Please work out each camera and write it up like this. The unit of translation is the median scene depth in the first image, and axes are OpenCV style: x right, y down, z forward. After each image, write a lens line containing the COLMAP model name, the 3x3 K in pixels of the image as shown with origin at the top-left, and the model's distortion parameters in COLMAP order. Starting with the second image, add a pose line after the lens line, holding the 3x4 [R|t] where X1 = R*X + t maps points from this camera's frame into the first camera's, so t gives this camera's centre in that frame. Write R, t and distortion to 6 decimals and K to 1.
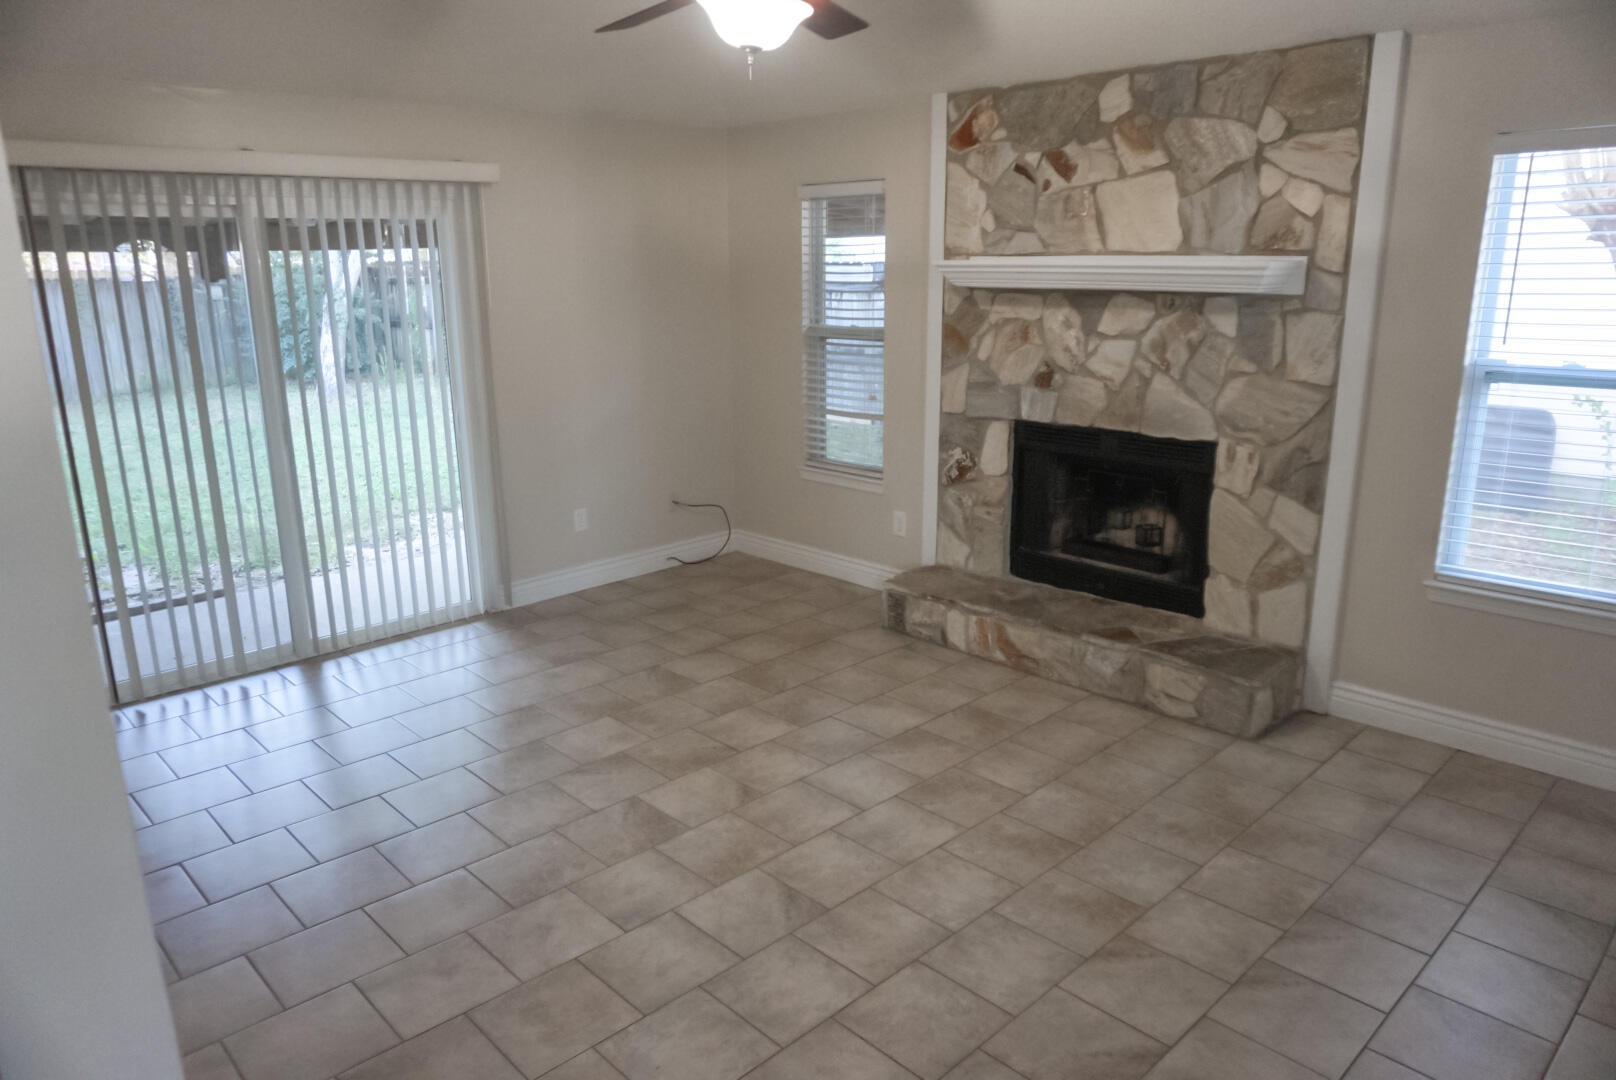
lens RADIAL K [[1076.1, 0, 810.1], [0, 1076.1, 541.3], [0, 0, 1]] dist [-0.041078, 0.007627]
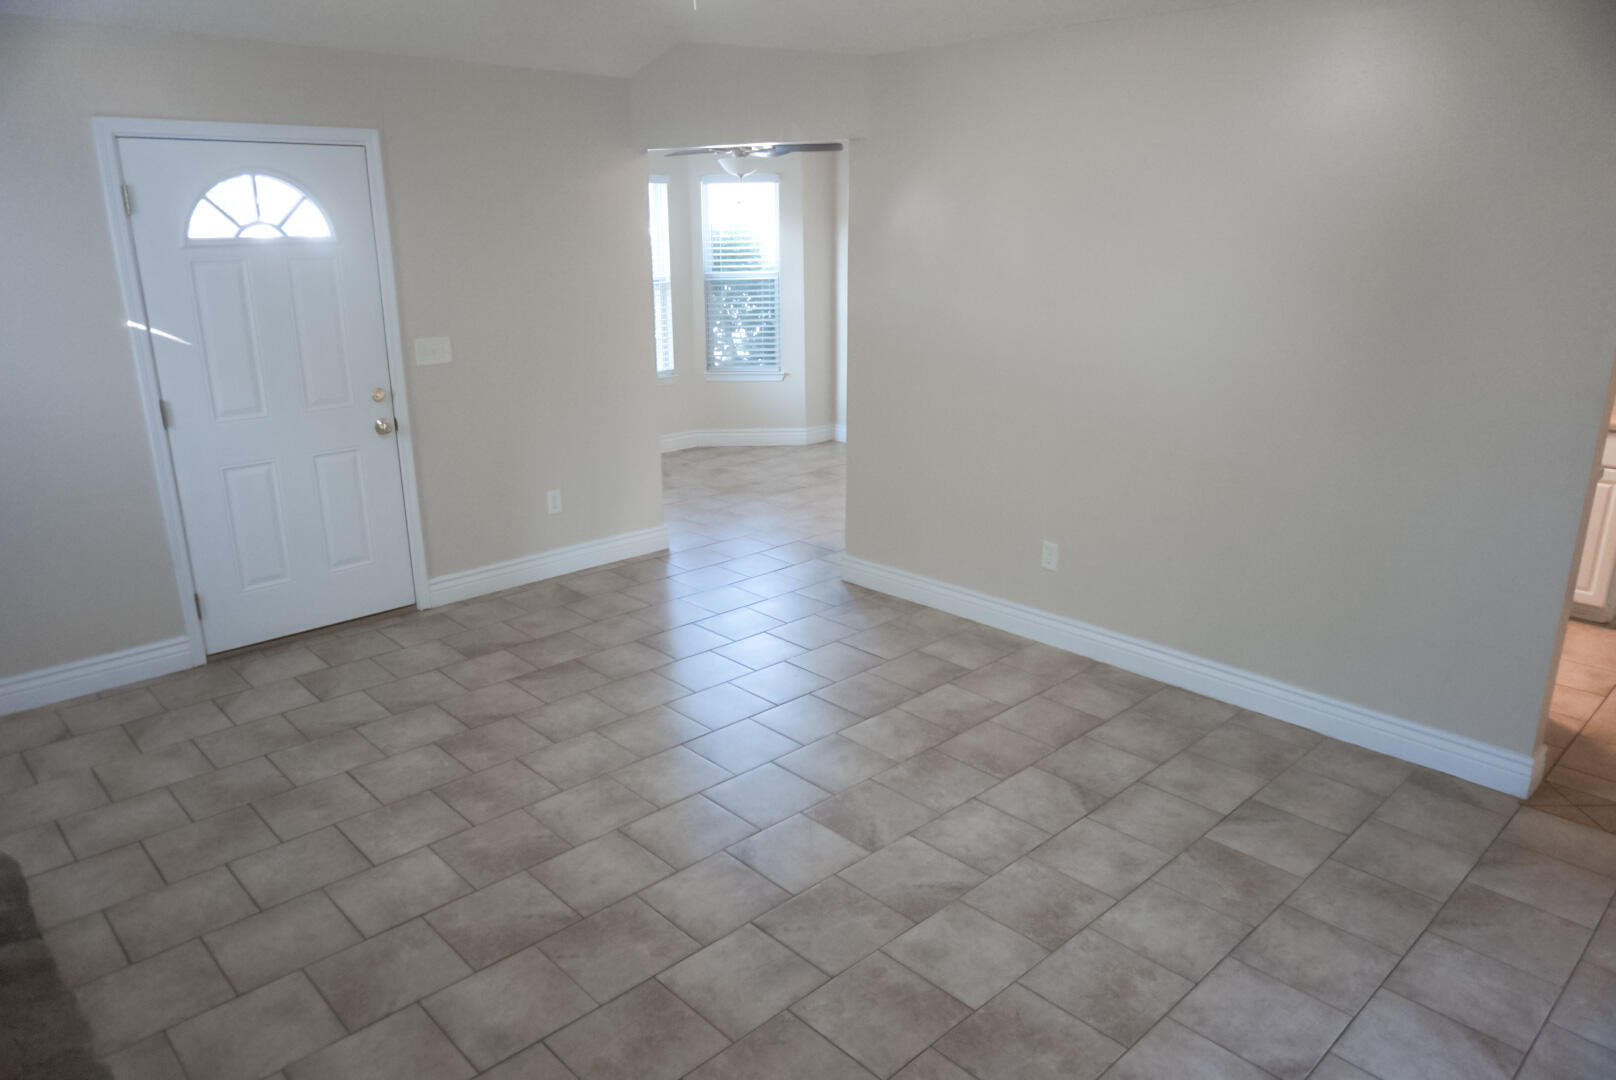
lens RADIAL K [[1076.1, 0, 804.8], [0, 1076.1, 540.5], [0, 0, 1]] dist [-0.041078, 0.007627]
pose [[-0.999733, 0.009023, 0.021266, -0.127582], [0.018712, 0.856128, 0.516425, -0.417844], [-0.013547, 0.516685, -0.856069, 1.587118]]
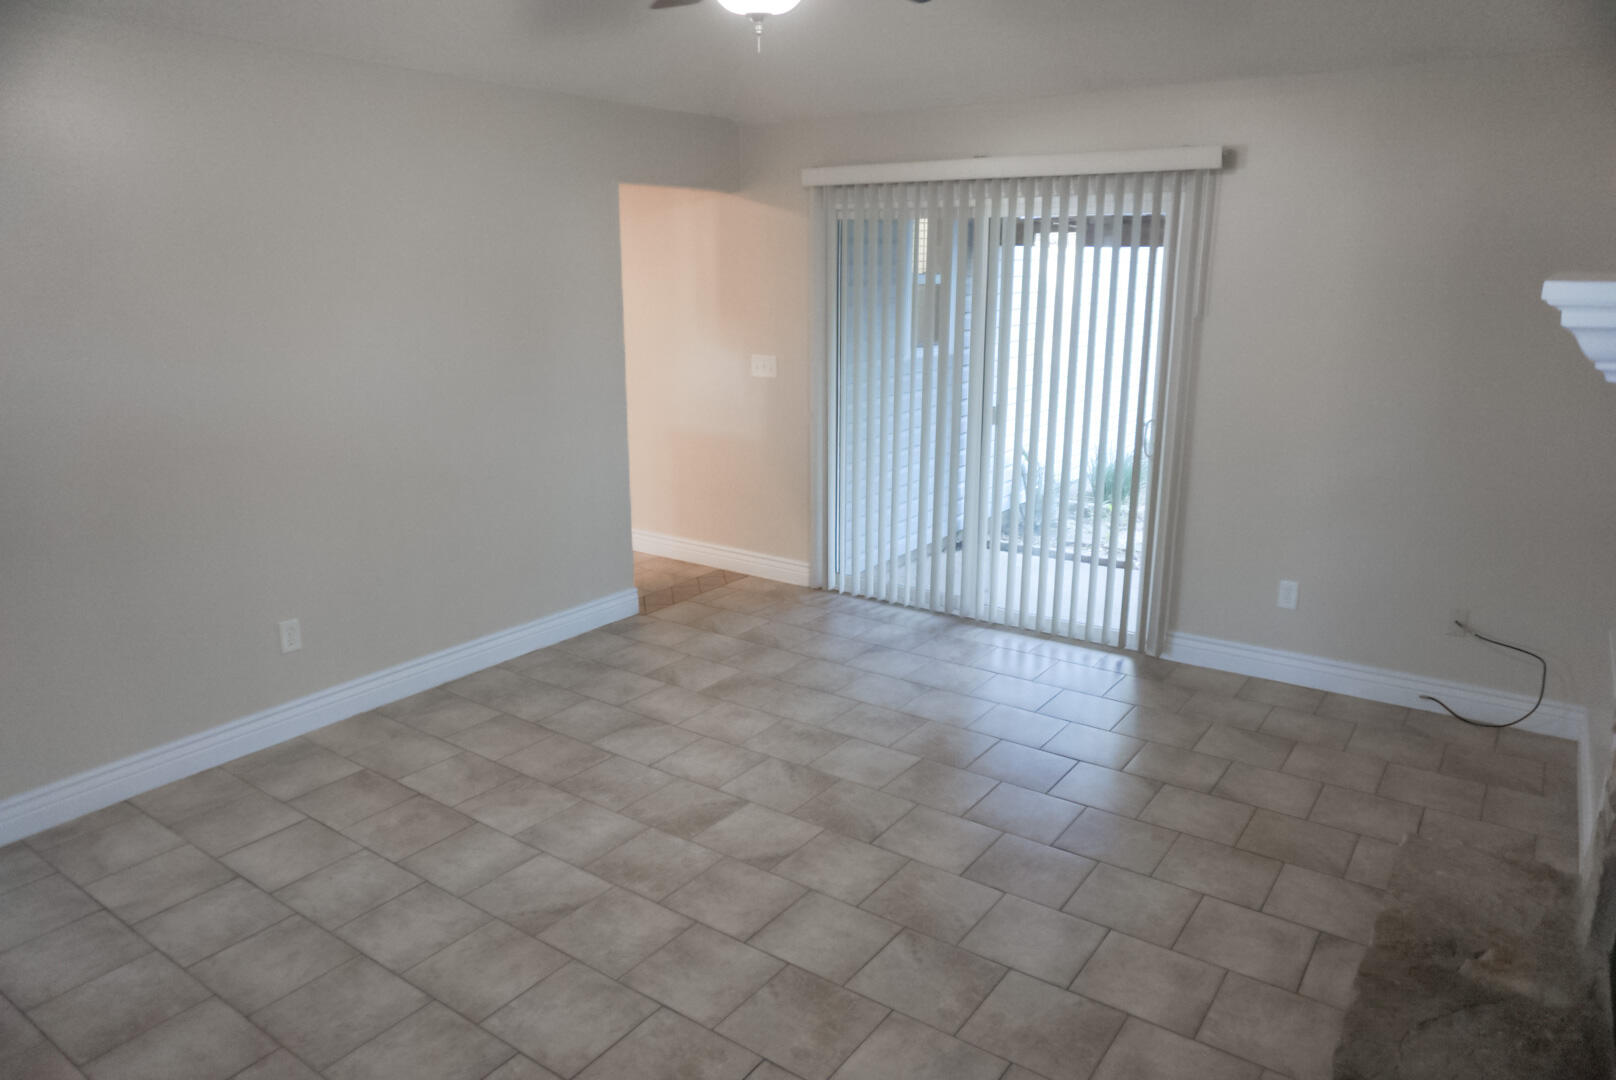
lens RADIAL K [[1076.1, 0, 806.4], [0, 1076.1, 539.6], [0, 0, 1]] dist [-0.041078, 0.007627]
pose [[0.180652, 0.254012, -0.950180, 0.717208], [-0.250538, 0.946091, 0.205286, -0.205512], [0.951102, 0.200971, 0.234553, 0.758003]]
